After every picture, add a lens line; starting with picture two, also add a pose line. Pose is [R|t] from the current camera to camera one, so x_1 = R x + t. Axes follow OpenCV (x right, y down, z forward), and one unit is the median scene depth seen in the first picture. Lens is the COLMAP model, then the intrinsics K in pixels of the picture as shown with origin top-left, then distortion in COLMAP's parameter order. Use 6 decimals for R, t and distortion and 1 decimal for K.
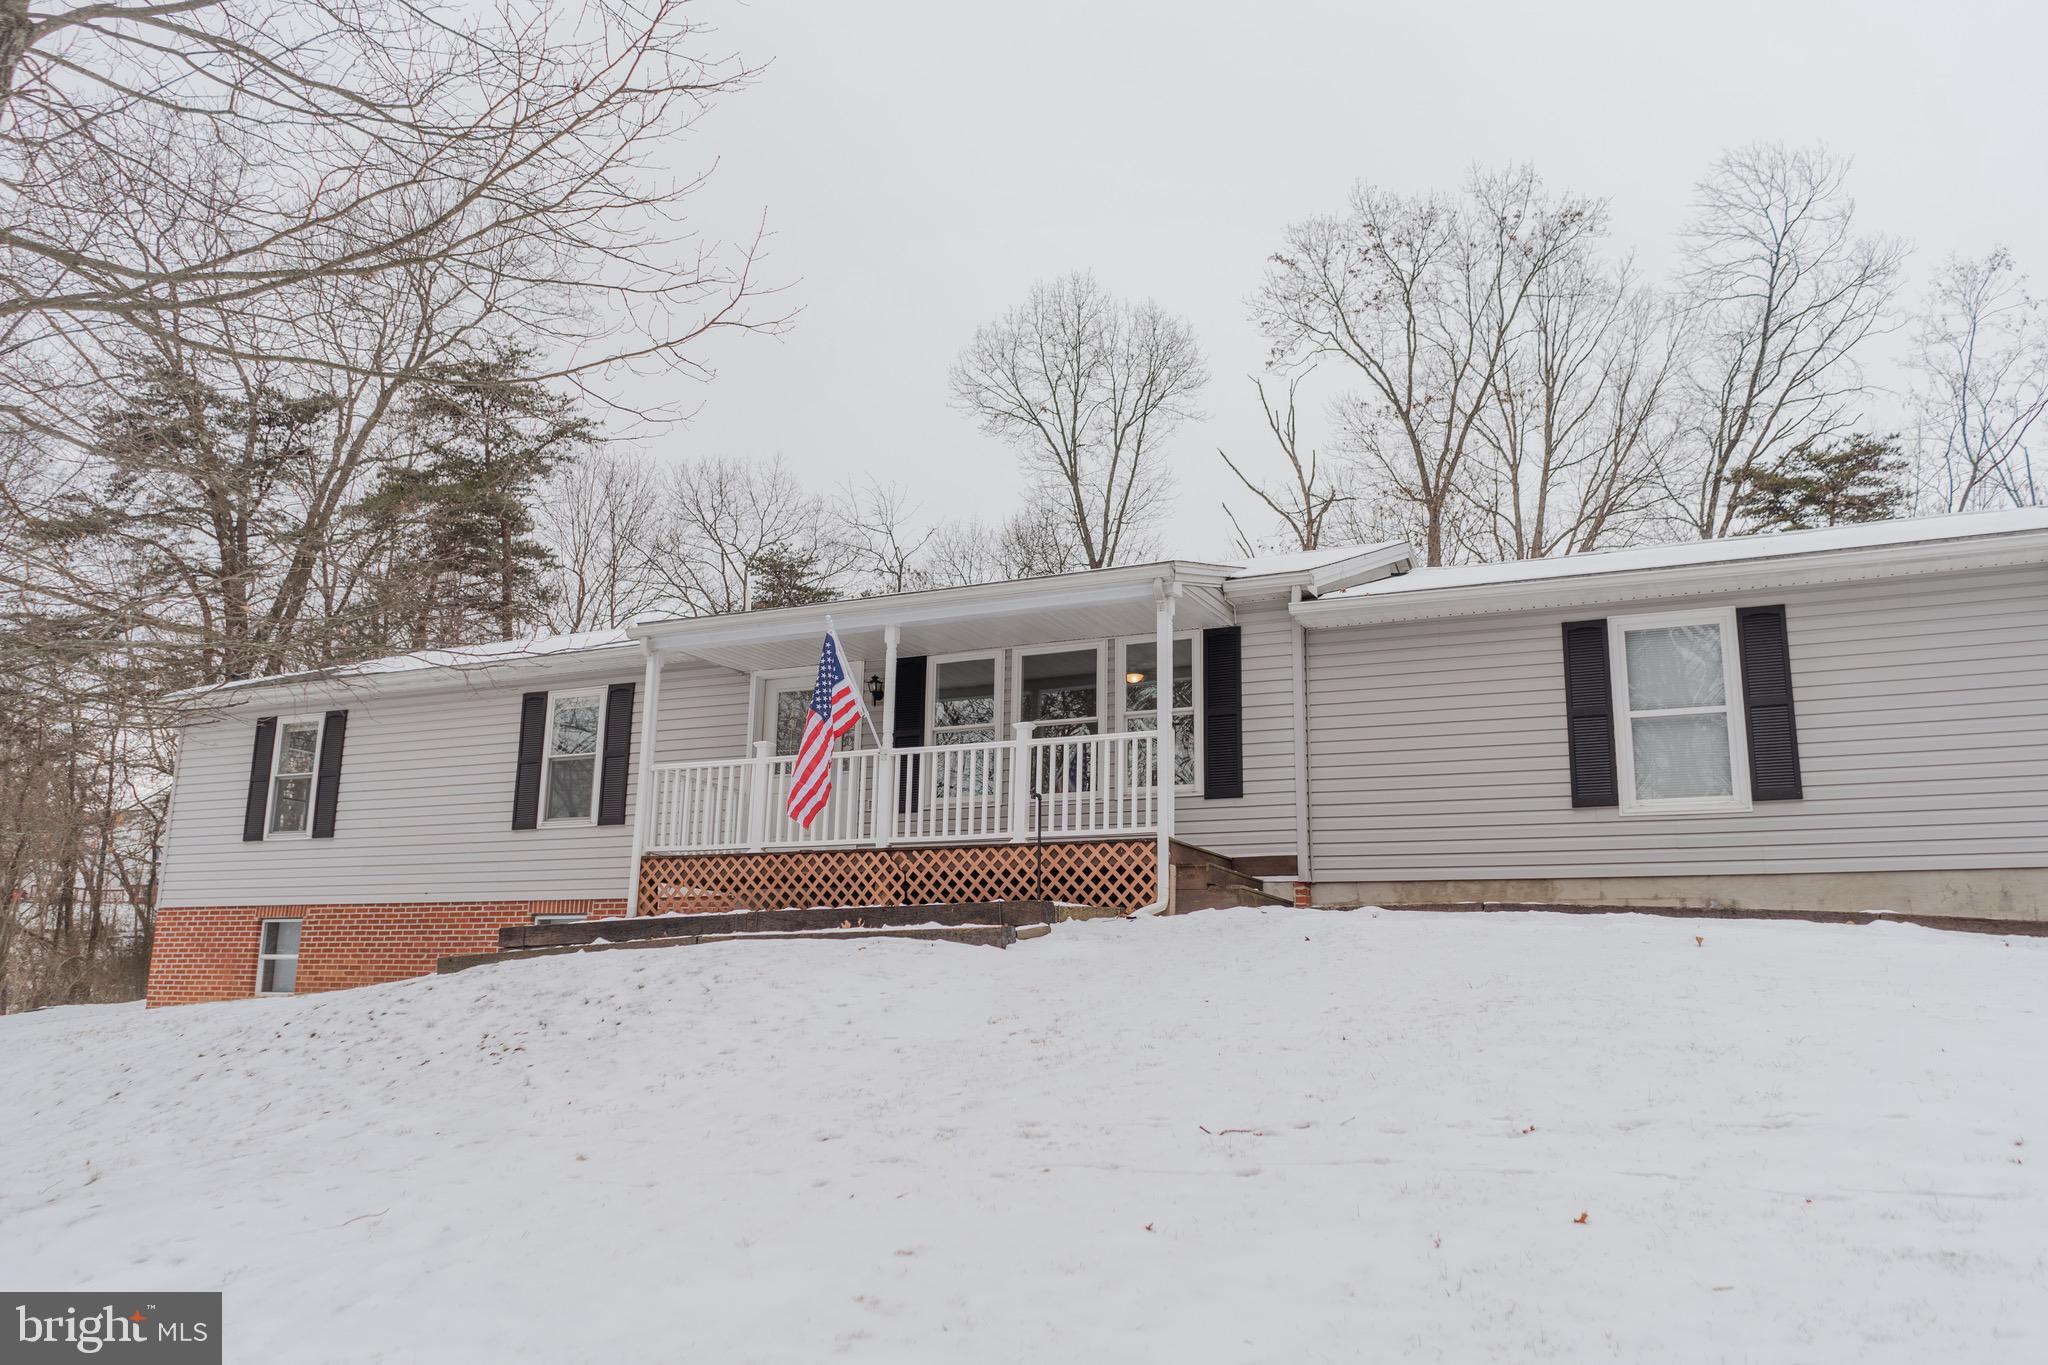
lens RADIAL K [[1611.7, 0, 1027.1], [0, 1611.7, 679.2], [0, 0, 1]] dist [-0.016092, -0.000954]
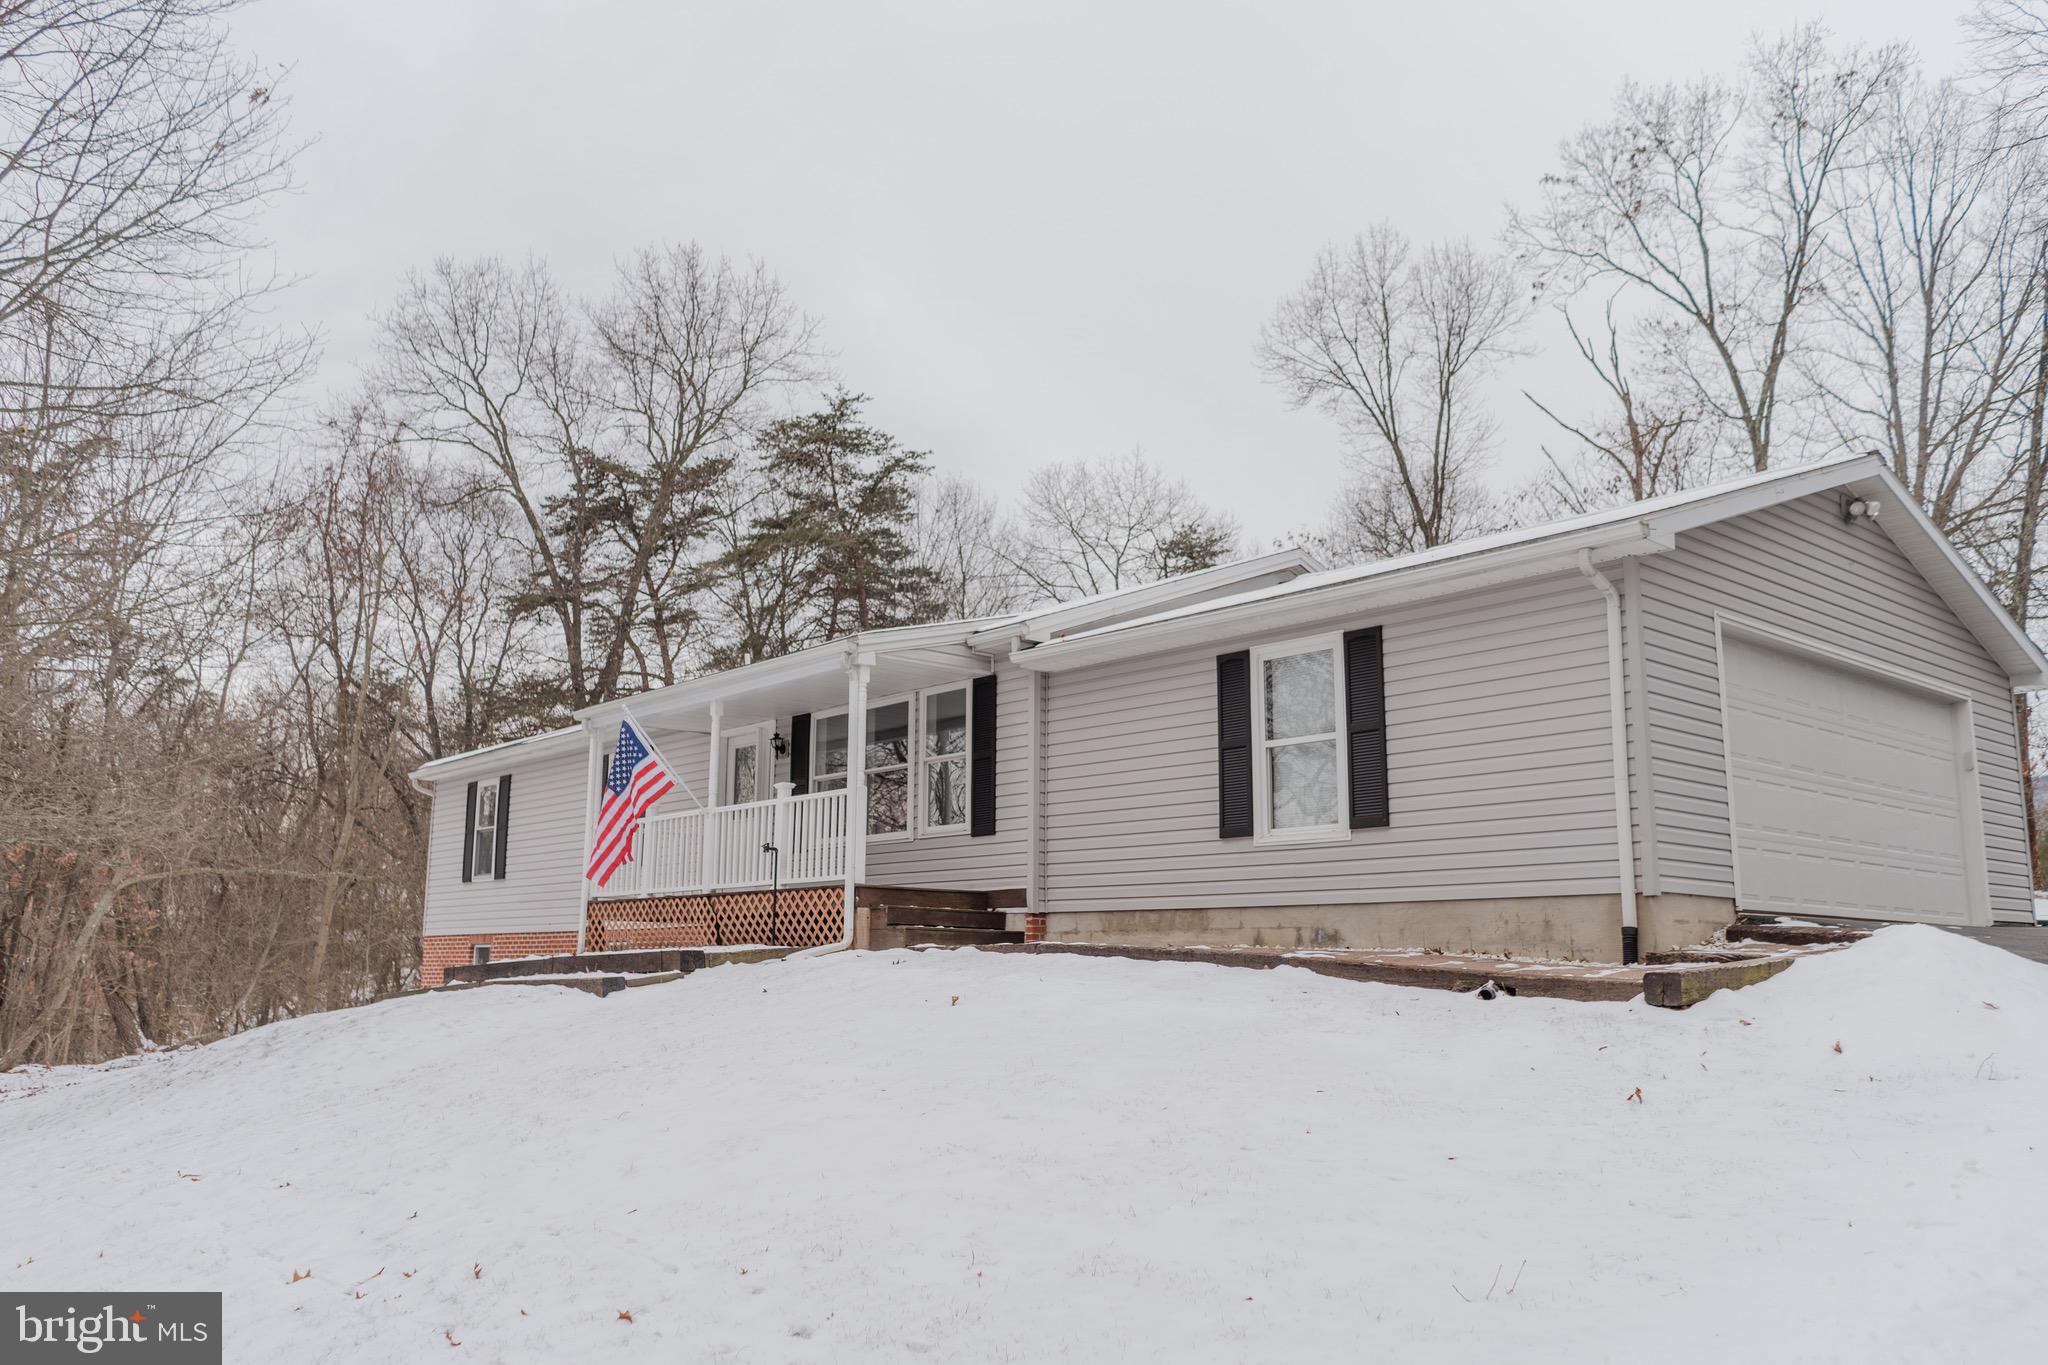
lens RADIAL K [[1651.0, 0, 1024.0], [0, 1651.0, 682.5], [0, 0, 1]] dist [-0.009397, -0.003759]
pose [[0.917994, -0.082729, -0.387869, 0.630758], [0.095563, 0.995327, 0.013881, -0.044903], [0.384908, -0.049808, 0.921610, -0.010691]]
